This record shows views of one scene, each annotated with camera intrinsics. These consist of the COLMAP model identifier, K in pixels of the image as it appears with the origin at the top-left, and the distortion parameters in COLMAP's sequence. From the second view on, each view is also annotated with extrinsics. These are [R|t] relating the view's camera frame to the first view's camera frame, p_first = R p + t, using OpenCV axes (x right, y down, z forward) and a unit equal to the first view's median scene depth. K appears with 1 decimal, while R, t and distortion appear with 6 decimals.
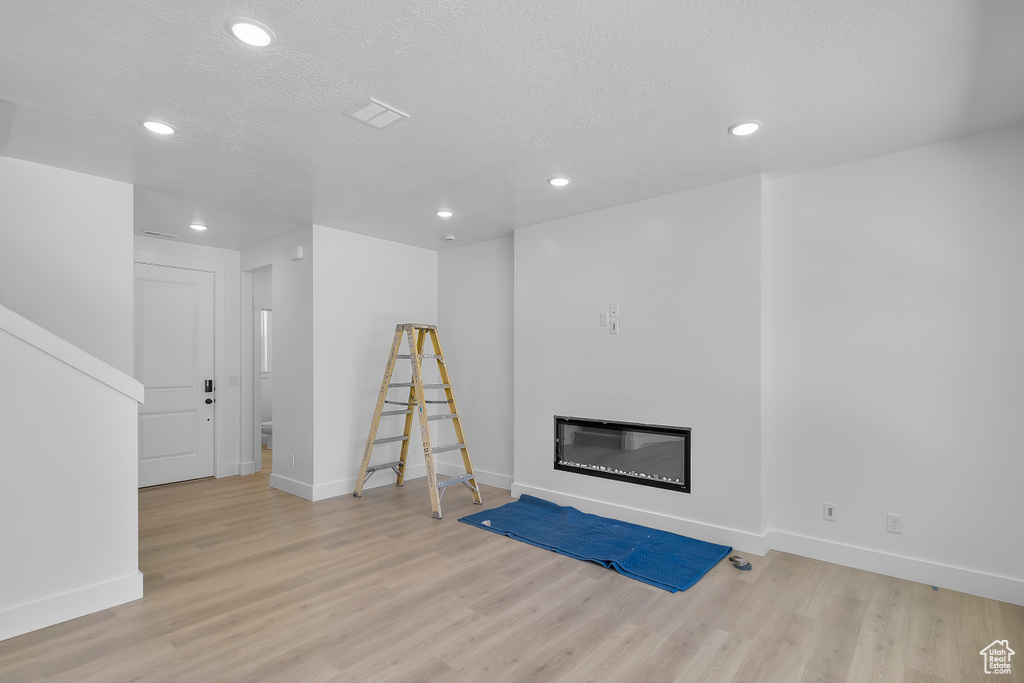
lens RADIAL K [[489.1, 0, 519.4], [0, 489.1, 367.6], [0, 0, 1]] dist [0.001451, 0.000490]
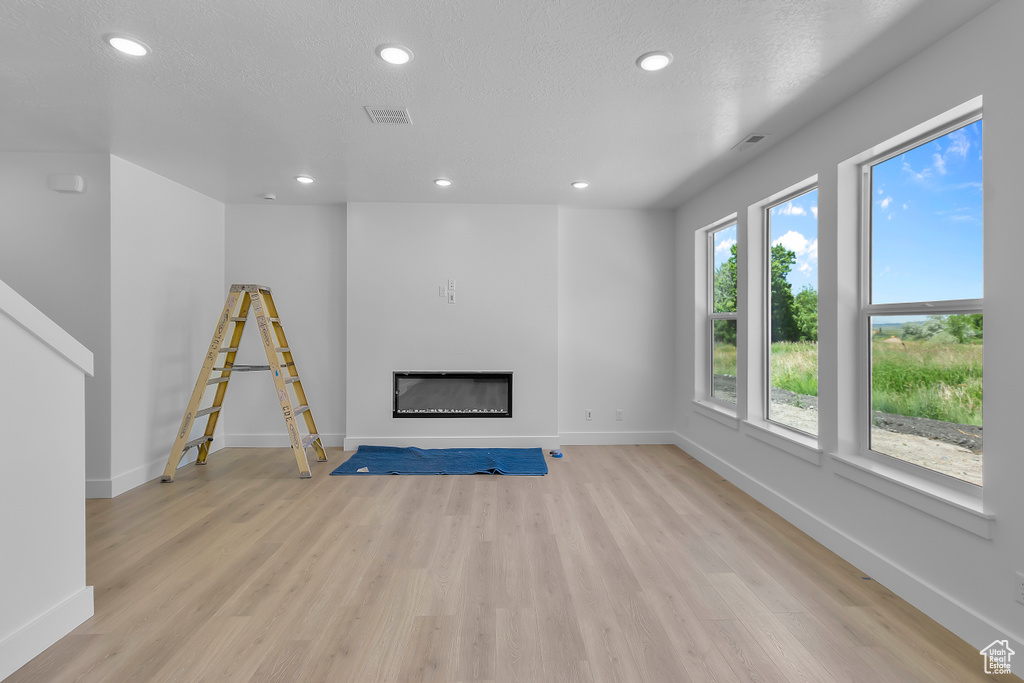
lens RADIAL K [[483.9, 0, 514.0], [0, 483.9, 332.2], [0, 0, 1]] dist [0.002069, 0.000724]
pose [[0.739848, -0.007555, 0.672732, -0.529849], [0.006787, 0.999970, 0.003766, 0.002788], [-0.672740, 0.001779, 0.739877, -0.041297]]
